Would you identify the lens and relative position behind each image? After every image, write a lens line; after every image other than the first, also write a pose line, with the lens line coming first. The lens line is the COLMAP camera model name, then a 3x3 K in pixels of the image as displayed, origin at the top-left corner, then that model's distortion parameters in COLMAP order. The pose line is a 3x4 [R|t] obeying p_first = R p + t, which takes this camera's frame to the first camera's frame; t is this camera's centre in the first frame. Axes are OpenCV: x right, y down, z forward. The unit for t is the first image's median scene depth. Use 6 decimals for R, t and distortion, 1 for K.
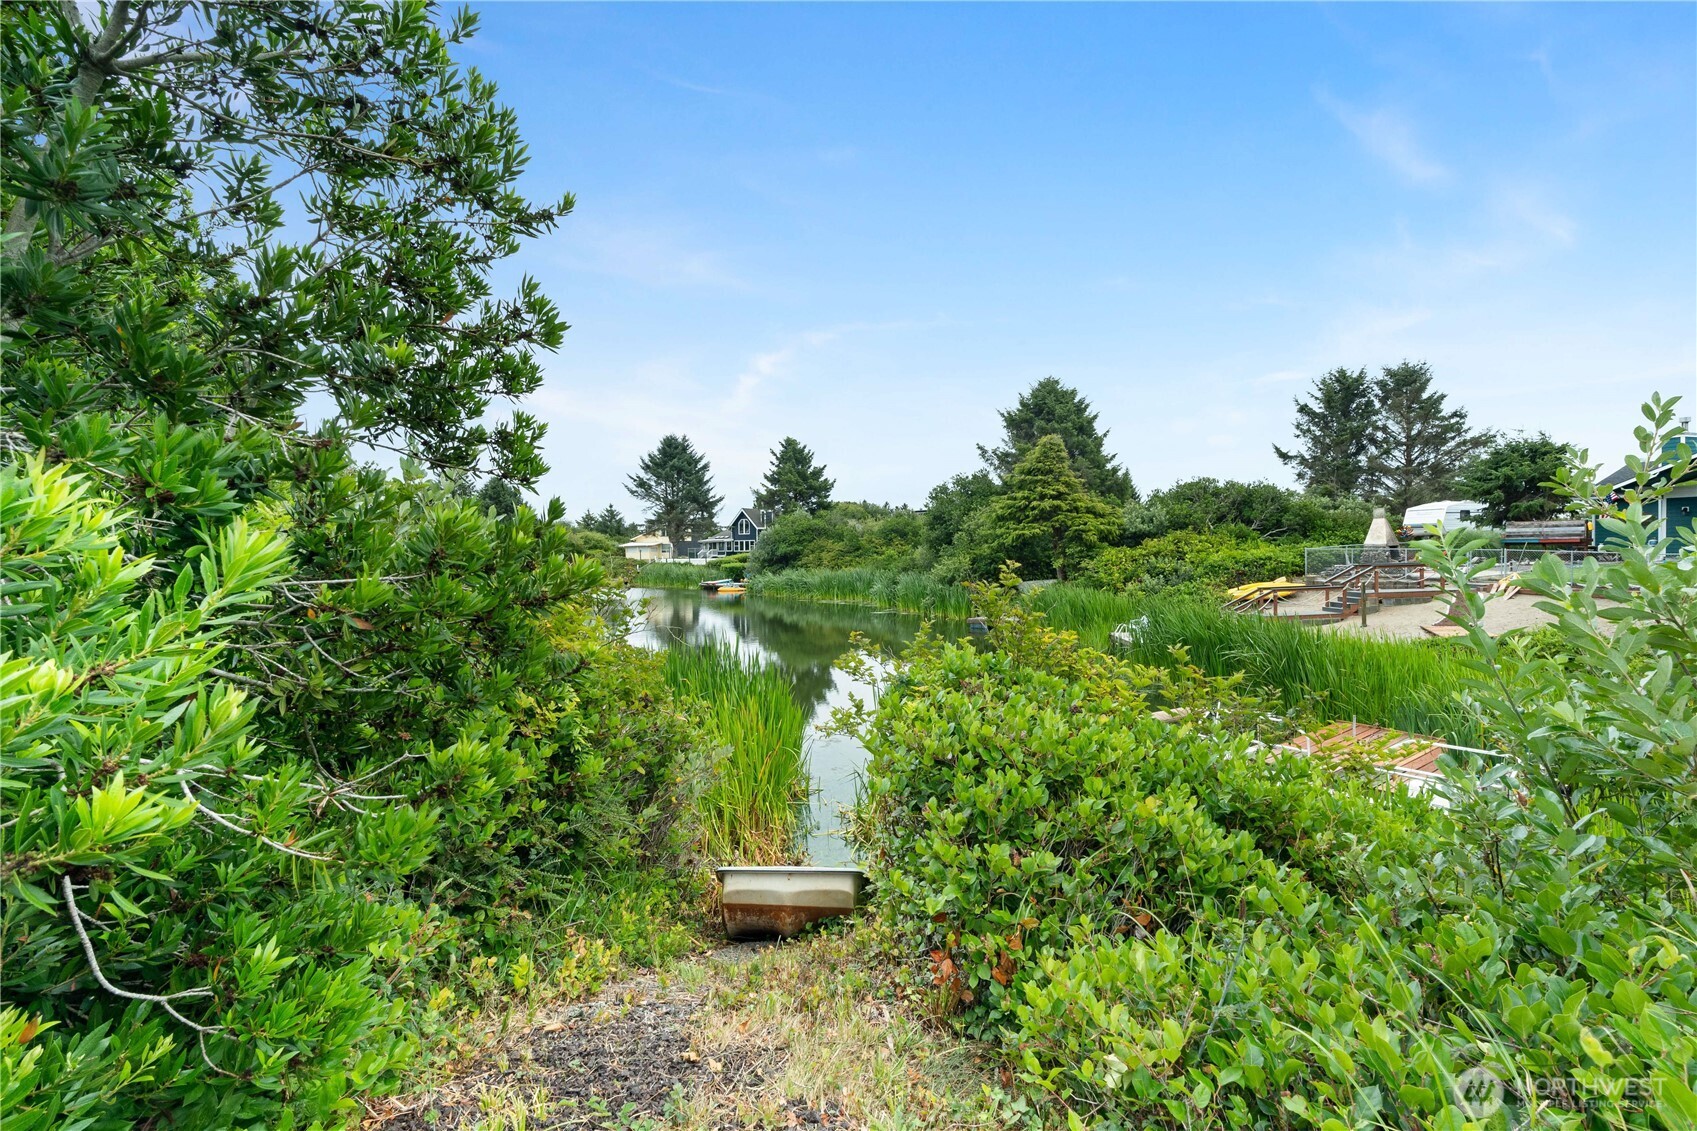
lens RADIAL K [[761.4, 0, 850.4], [0, 761.4, 562.1], [0, 0, 1]] dist [-0.001304, 0.000112]
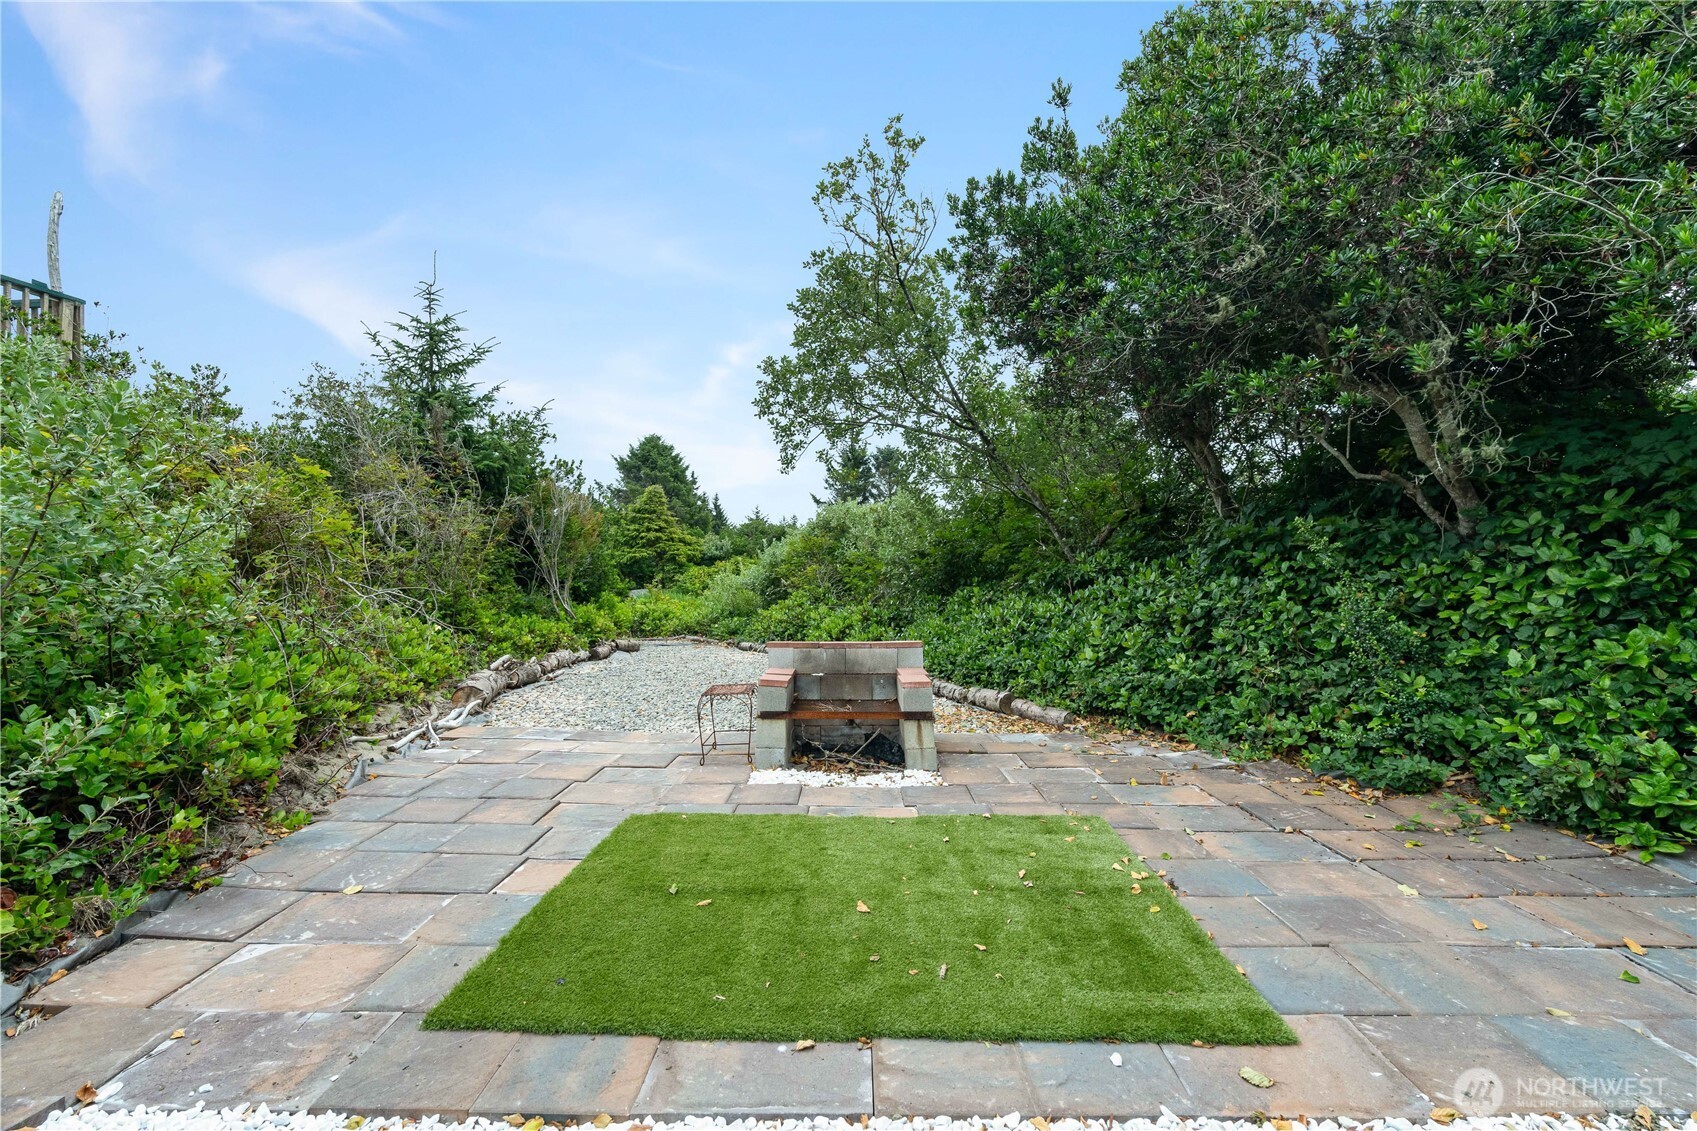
lens RADIAL K [[761.4, 0, 850.4], [0, 761.4, 562.1], [0, 0, 1]] dist [-0.001304, 0.000112]
pose [[0.868717, 0.016809, 0.495024, -0.114903], [-0.009209, 0.999799, -0.017789, -0.003637], [-0.495224, 0.010895, 0.868697, -0.392541]]
